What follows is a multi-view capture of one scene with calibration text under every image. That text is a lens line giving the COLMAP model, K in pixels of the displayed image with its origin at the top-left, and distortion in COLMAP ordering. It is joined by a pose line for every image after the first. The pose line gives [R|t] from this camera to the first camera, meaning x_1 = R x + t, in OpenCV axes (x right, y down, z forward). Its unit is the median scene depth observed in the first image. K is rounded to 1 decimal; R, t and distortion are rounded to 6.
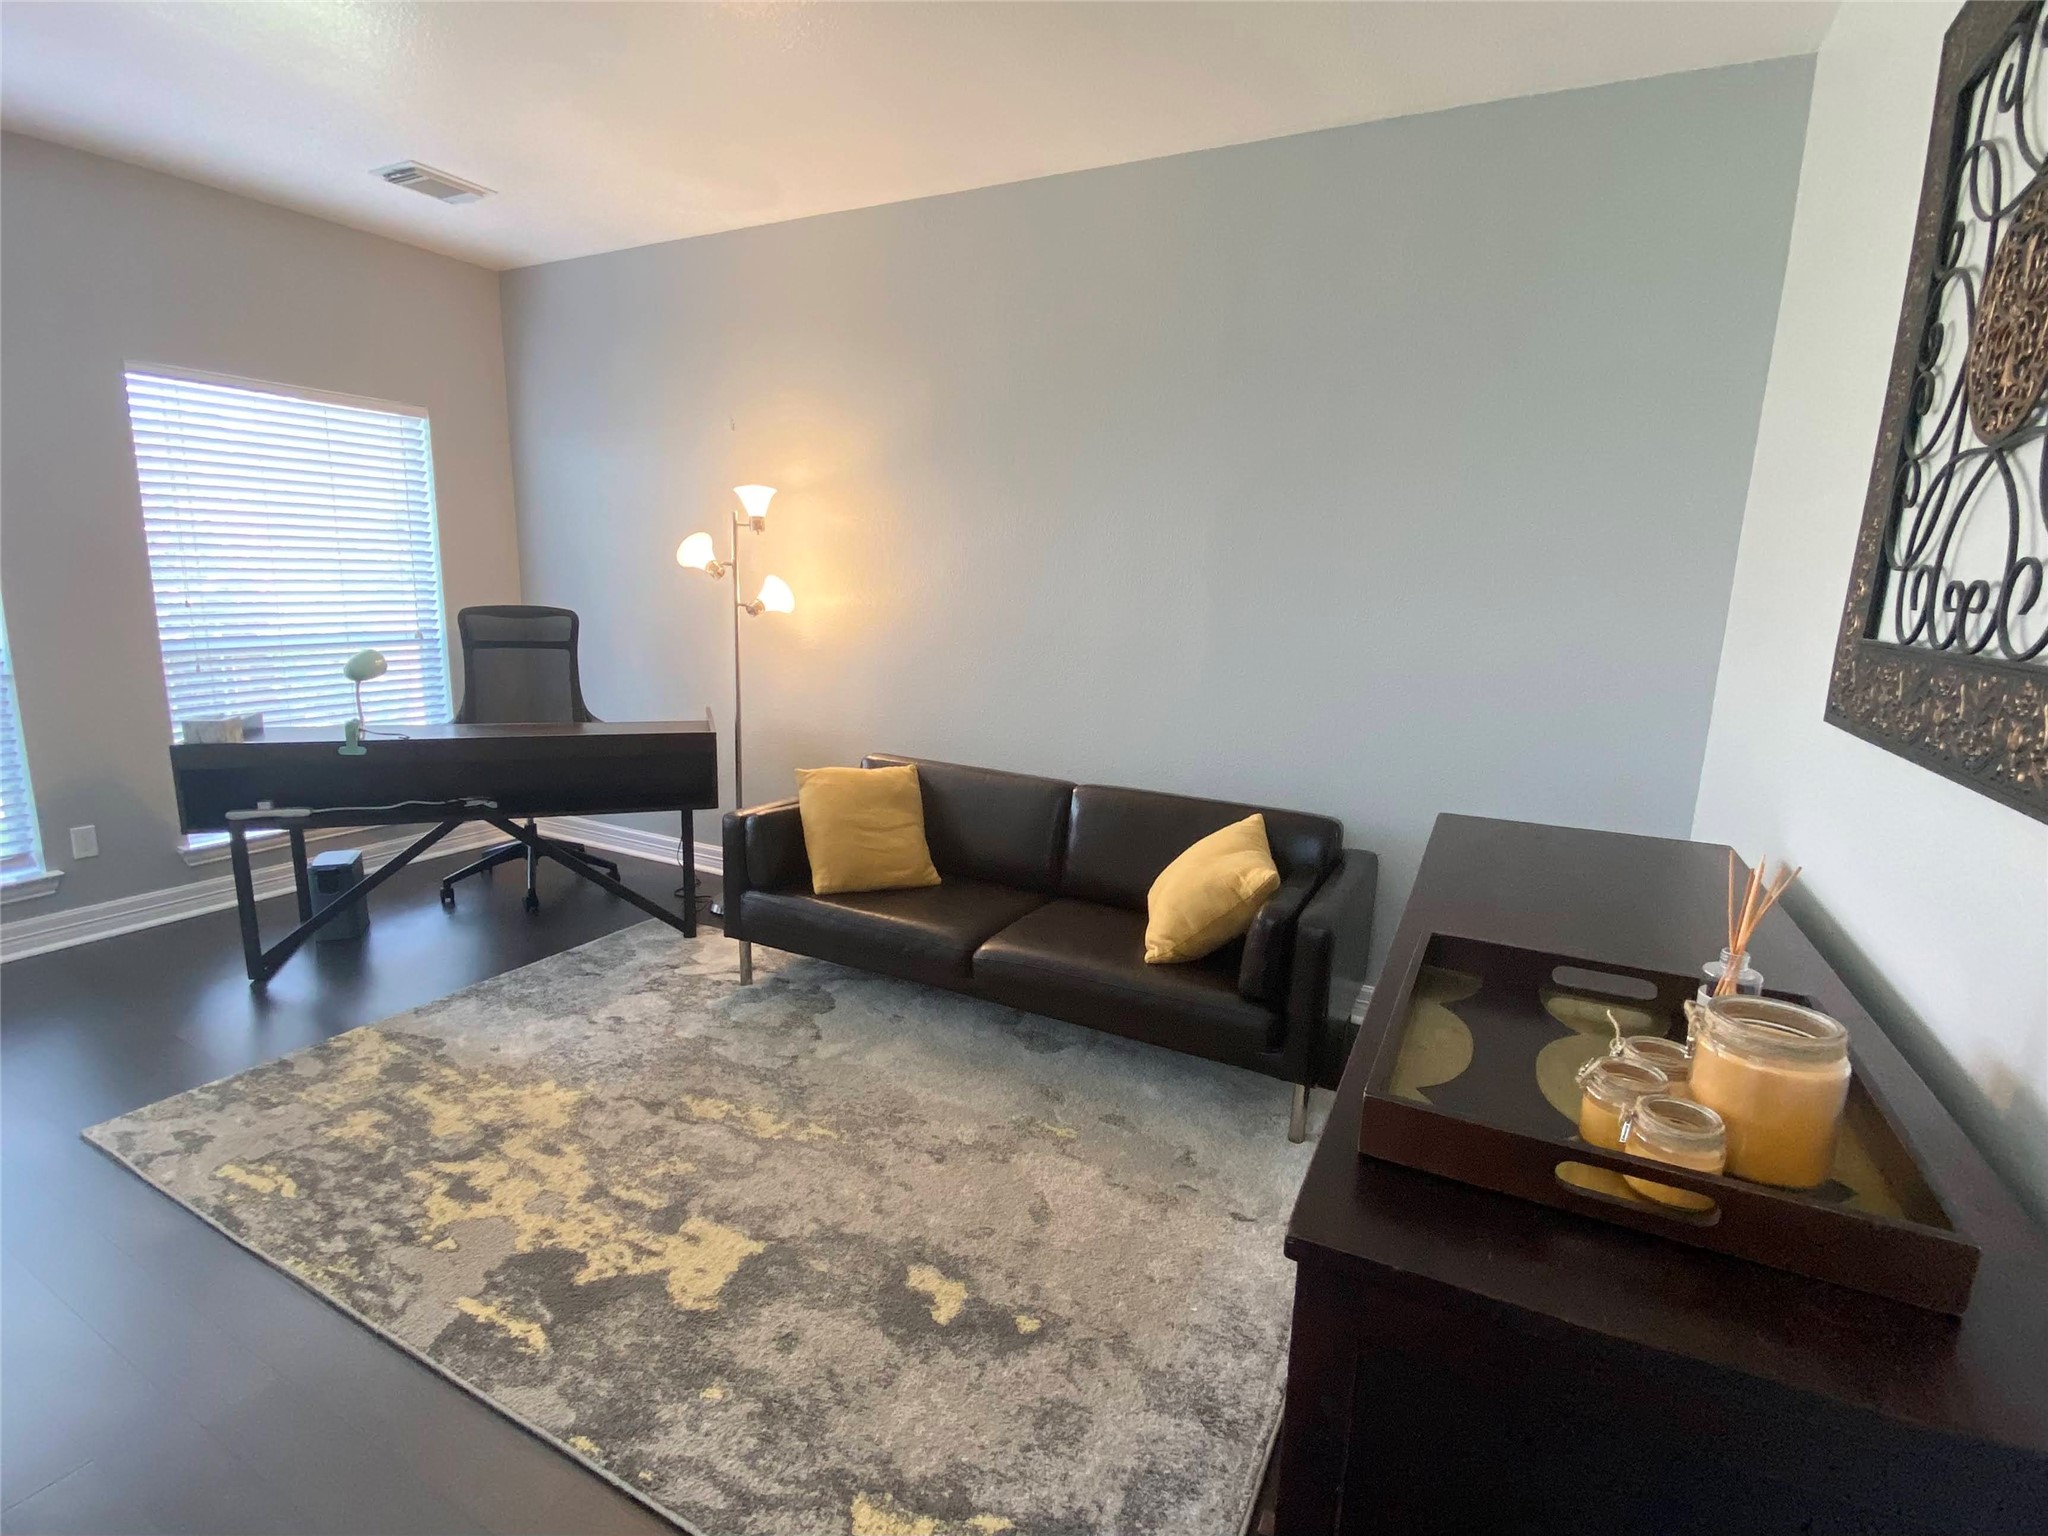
lens RADIAL K [[961.7, 0, 1016.9], [0, 961.7, 769.2], [0, 0, 1]] dist [0.002293, 0.000187]
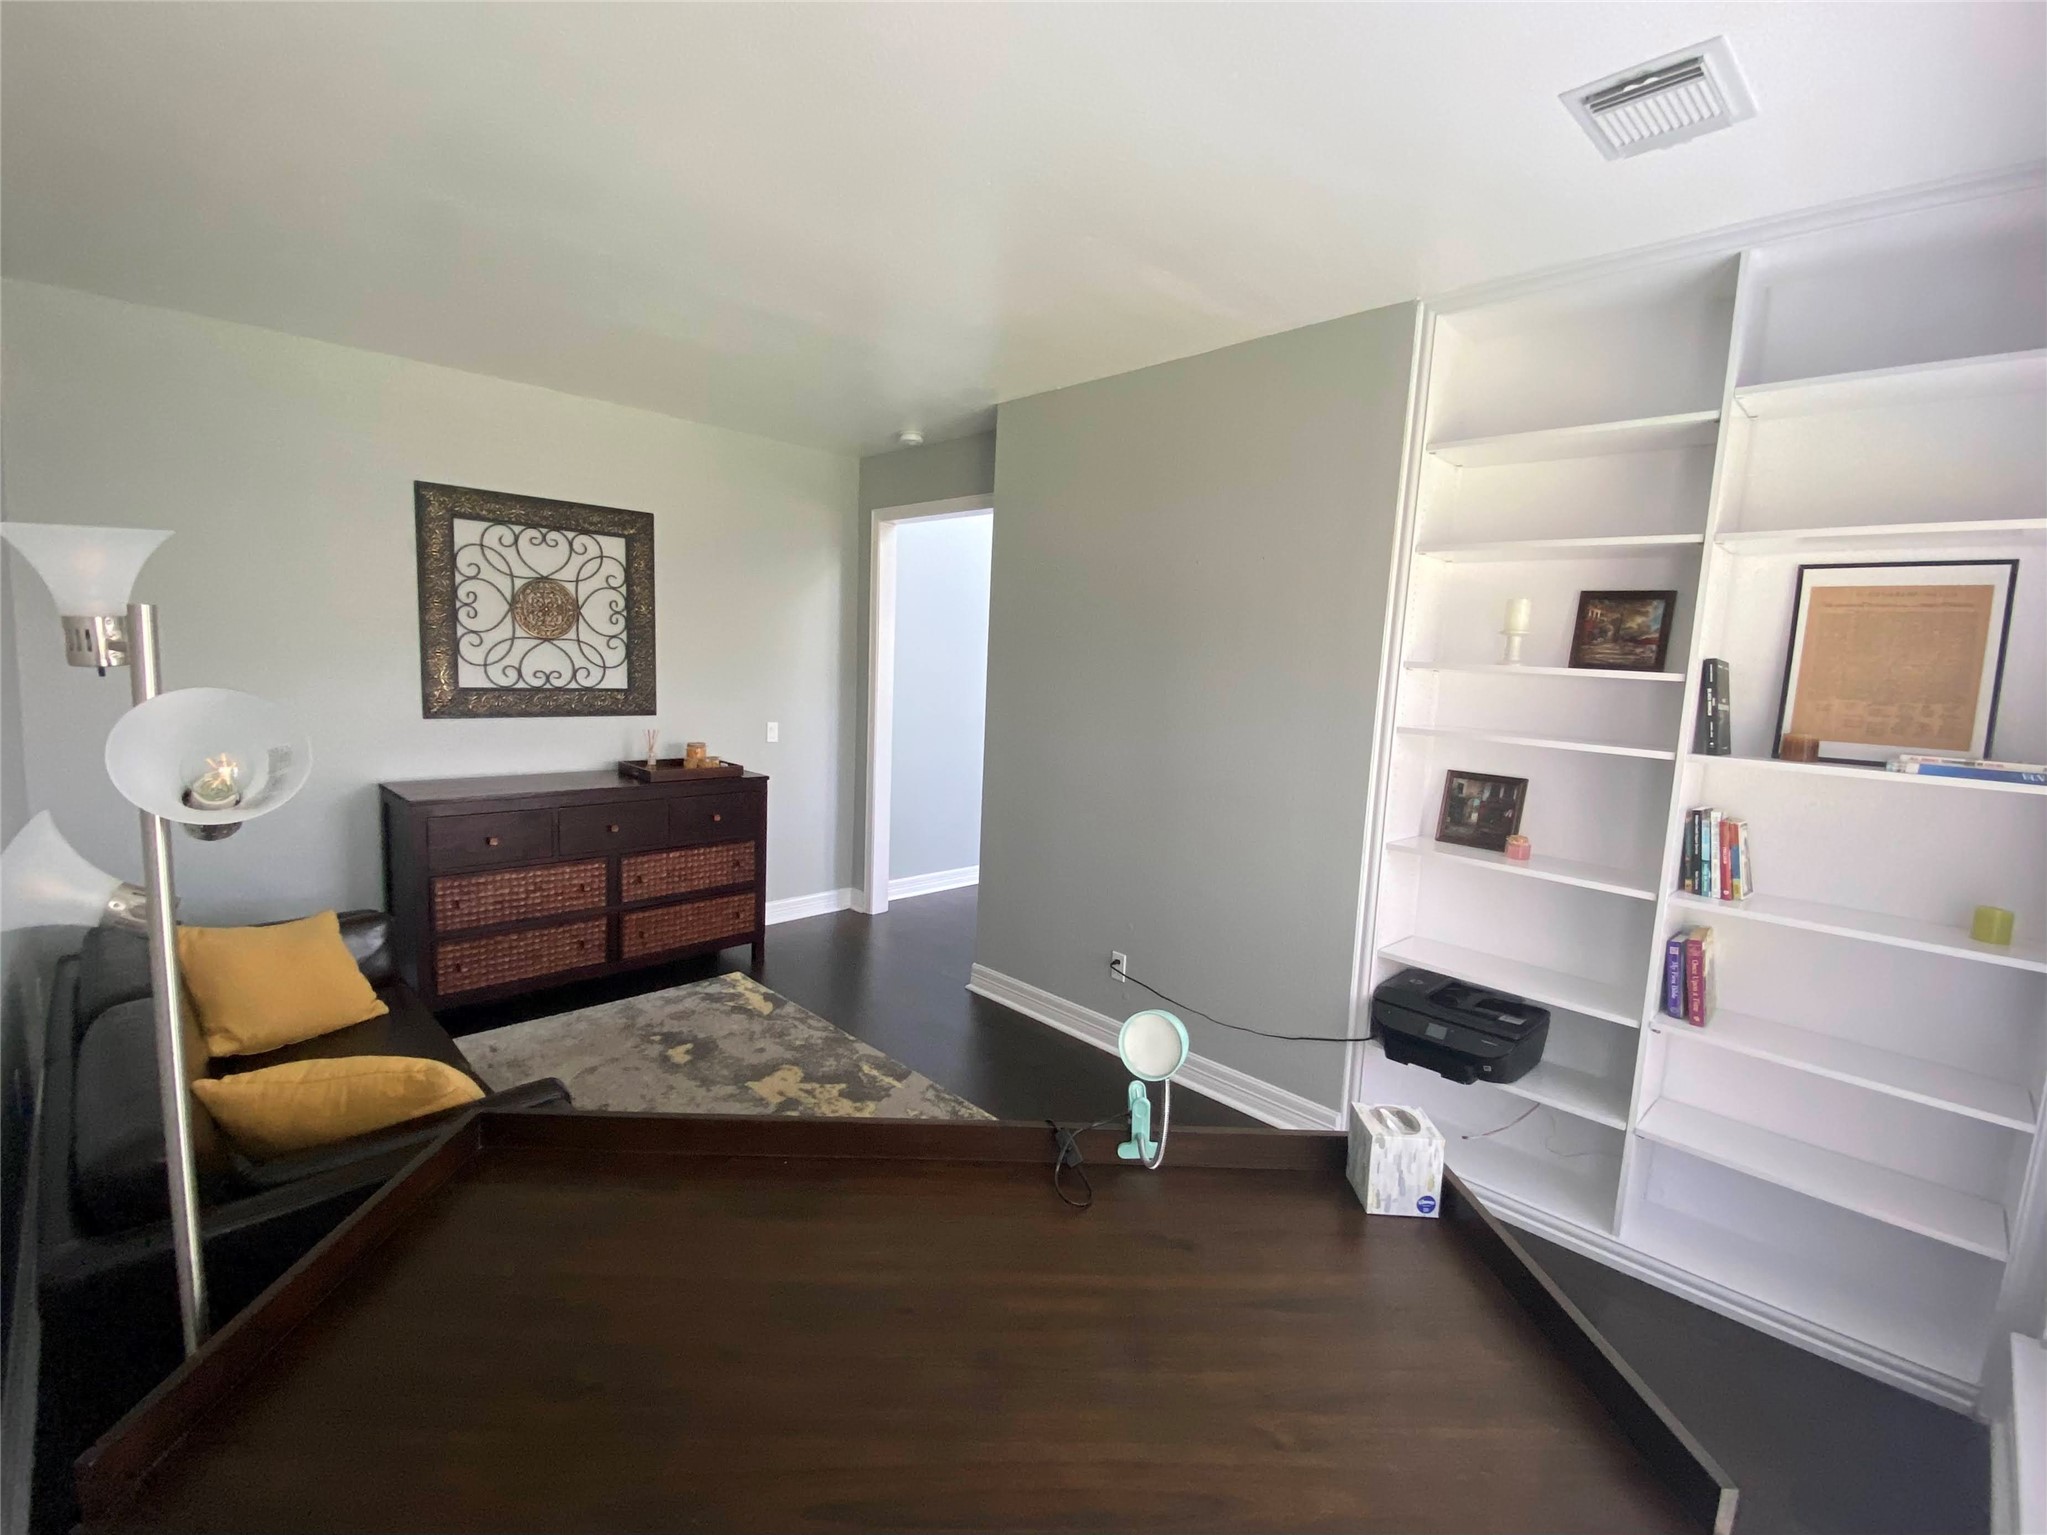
lens RADIAL K [[961.2, 0, 1026.7], [0, 961.2, 768.4], [0, 0, 1]] dist [0.002293, 0.000187]
pose [[-0.949016, -0.104526, 0.297392, -1.312792], [-0.008156, 0.951249, 0.308315, -0.637252], [-0.315121, 0.290170, -0.903604, 2.456911]]
